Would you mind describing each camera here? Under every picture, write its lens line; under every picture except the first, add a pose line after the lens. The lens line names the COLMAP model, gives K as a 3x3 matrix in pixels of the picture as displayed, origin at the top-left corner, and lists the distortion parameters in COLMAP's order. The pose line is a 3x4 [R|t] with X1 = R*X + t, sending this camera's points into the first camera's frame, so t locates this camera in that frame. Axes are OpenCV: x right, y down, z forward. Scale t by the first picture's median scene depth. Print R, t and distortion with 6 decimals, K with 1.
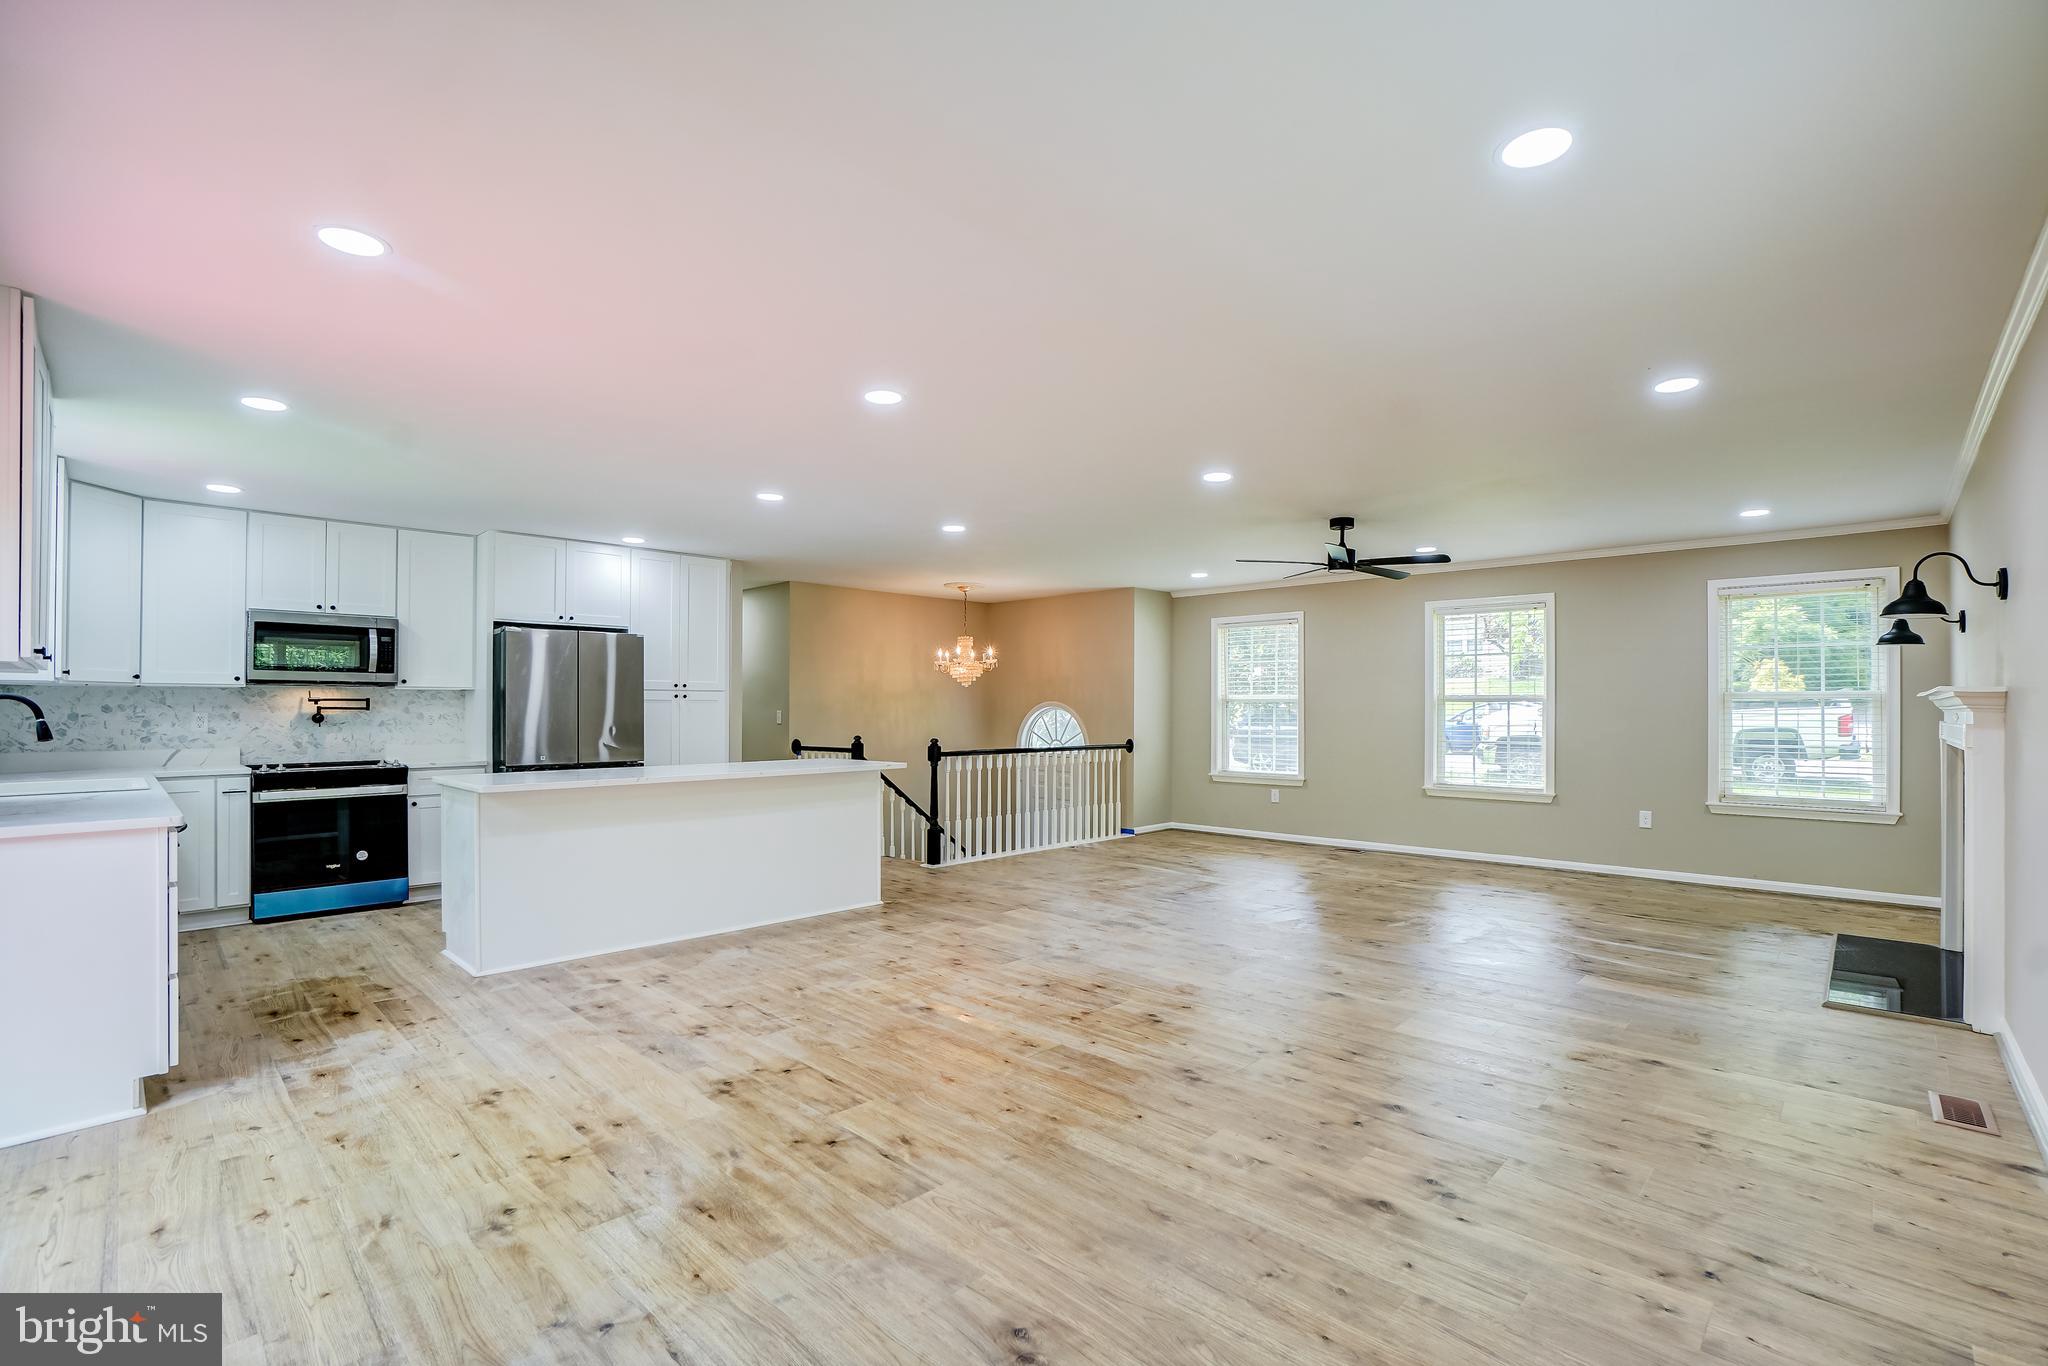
lens RADIAL K [[900.5, 0, 1068.4], [0, 900.5, 705.4], [0, 0, 1]] dist [-0.064411, 0.020363]
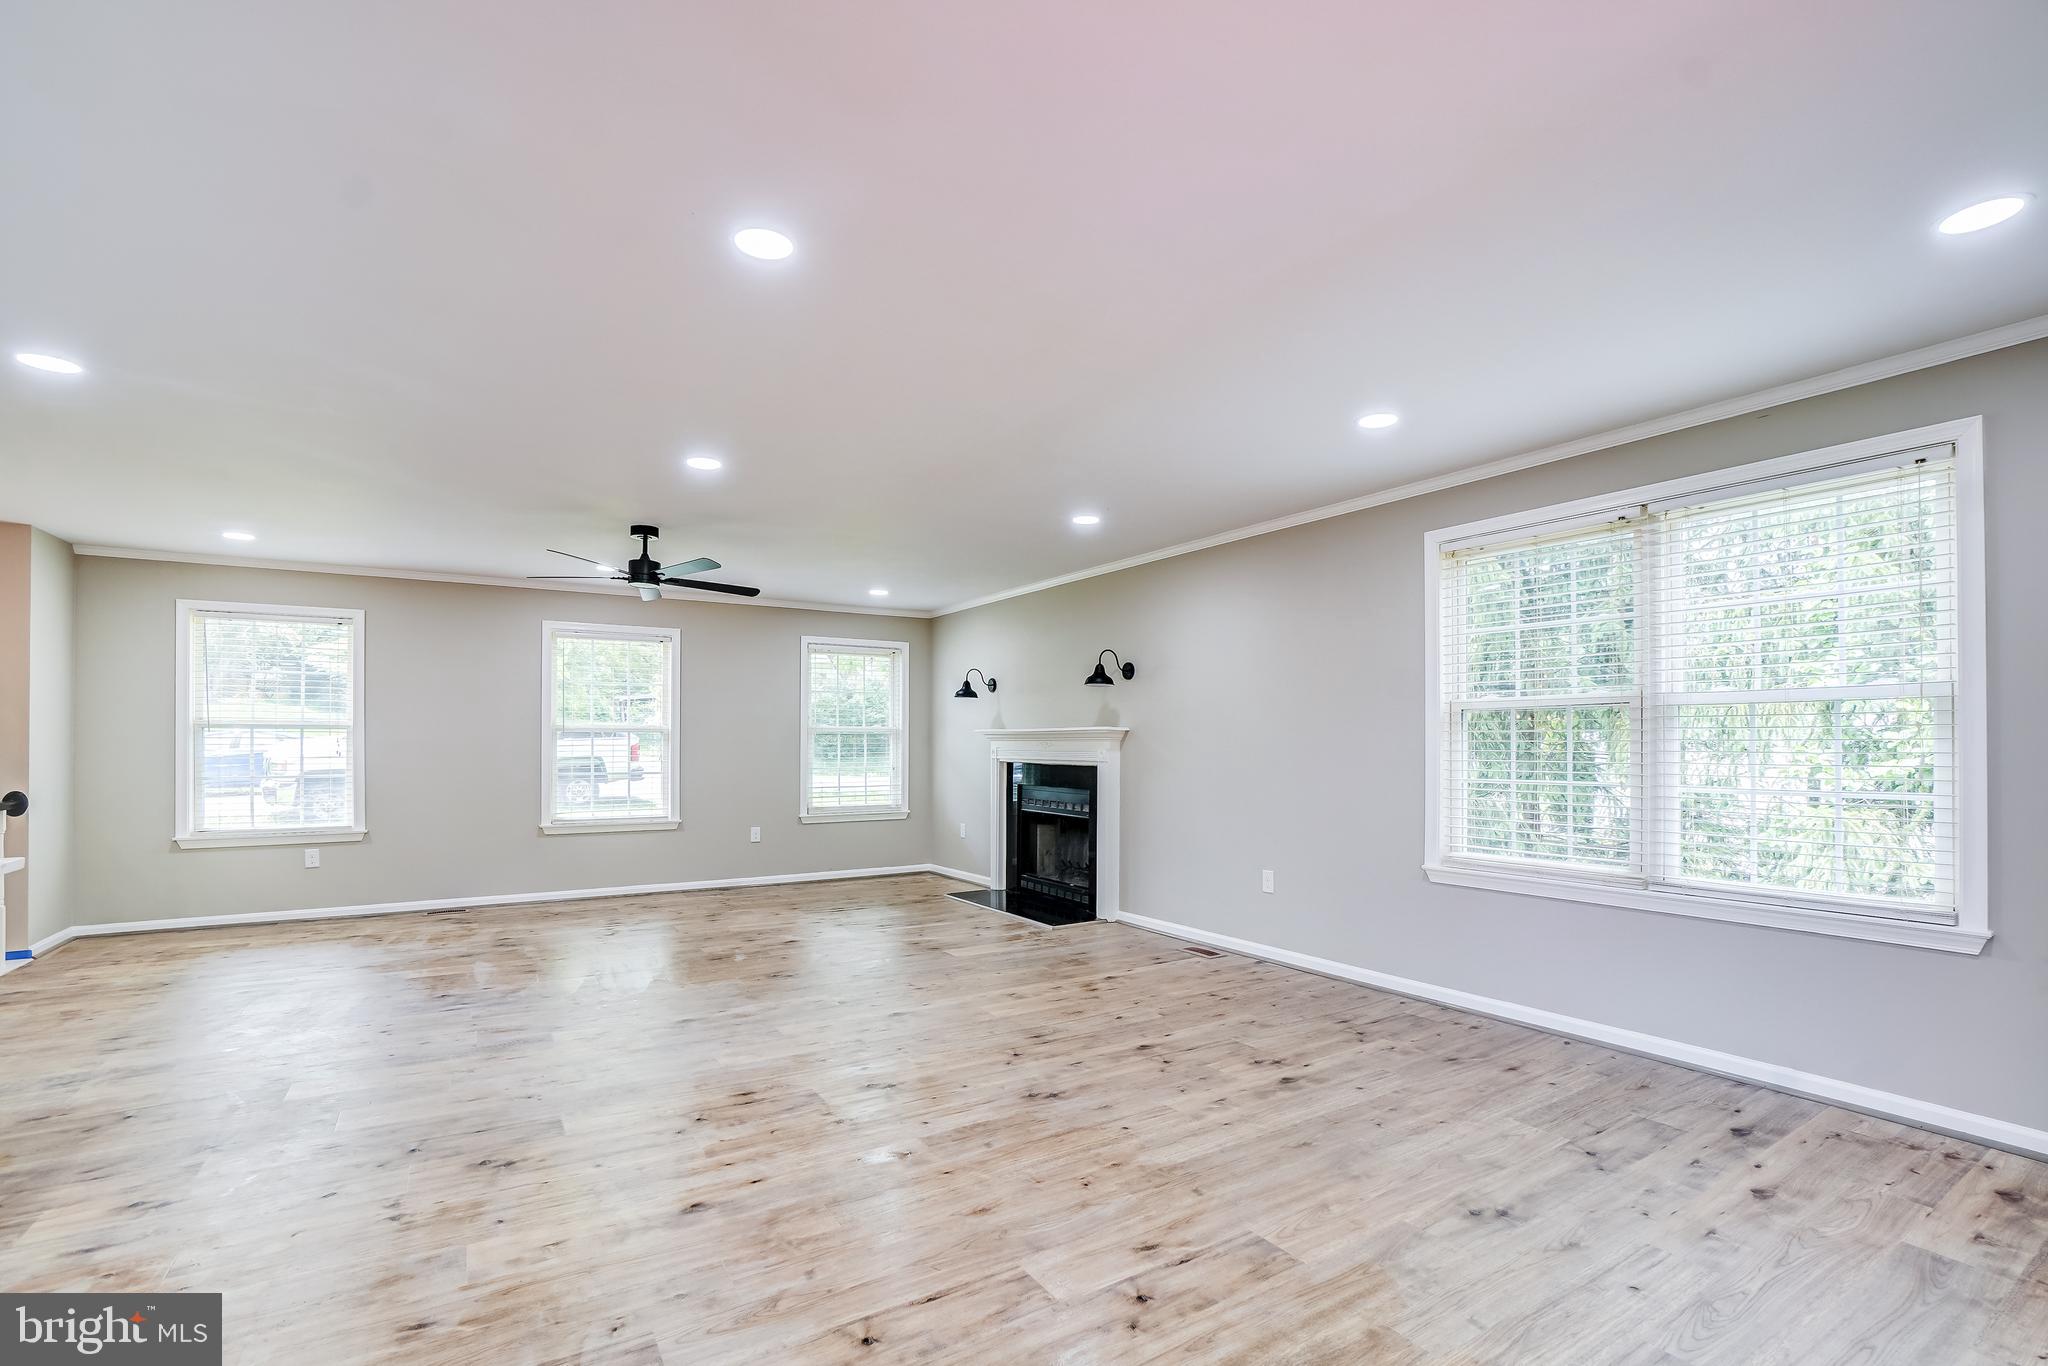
lens RADIAL K [[917.0, 0, 1036.6], [0, 917.0, 694.7], [0, 0, 1]] dist [-0.062183, 0.019574]
pose [[0.267065, 0.047493, 0.962507, -0.565286], [-0.003064, 0.998822, -0.048435, 0.006329], [-0.963674, 0.009986, 0.266896, 0.467763]]
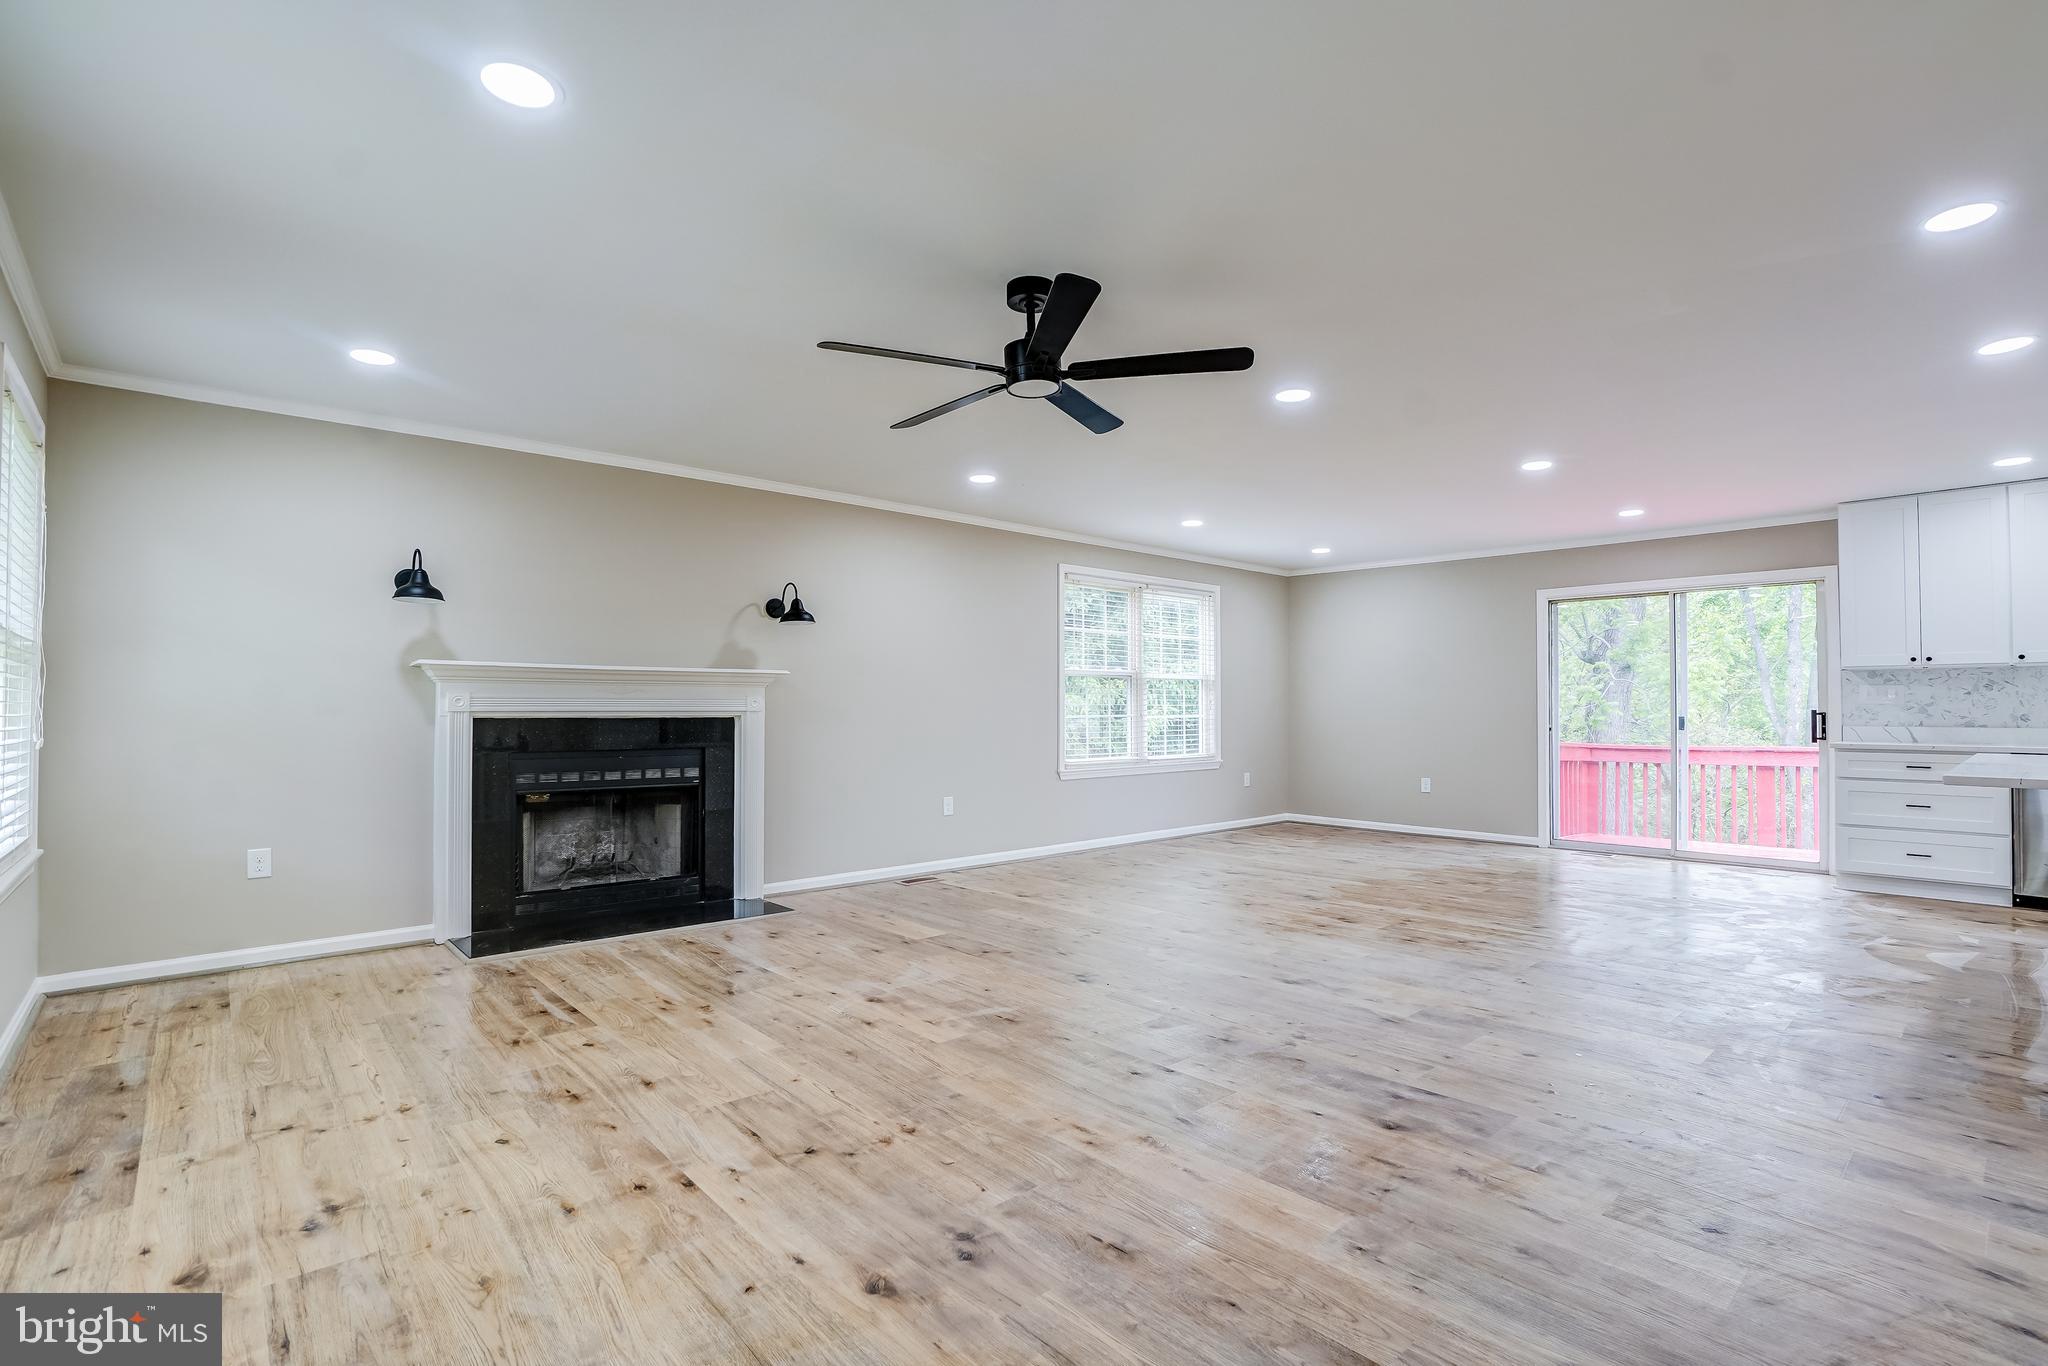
lens RADIAL K [[924.1, 0, 1006.9], [0, 924.1, 711.5], [0, 0, 1]] dist [-0.056348, 0.013855]
pose [[-0.991311, -0.004553, 0.131457, 0.316029], [-0.004729, 0.999988, -0.001031, 0.039105], [-0.131450, -0.001644, -0.991321, 1.825965]]
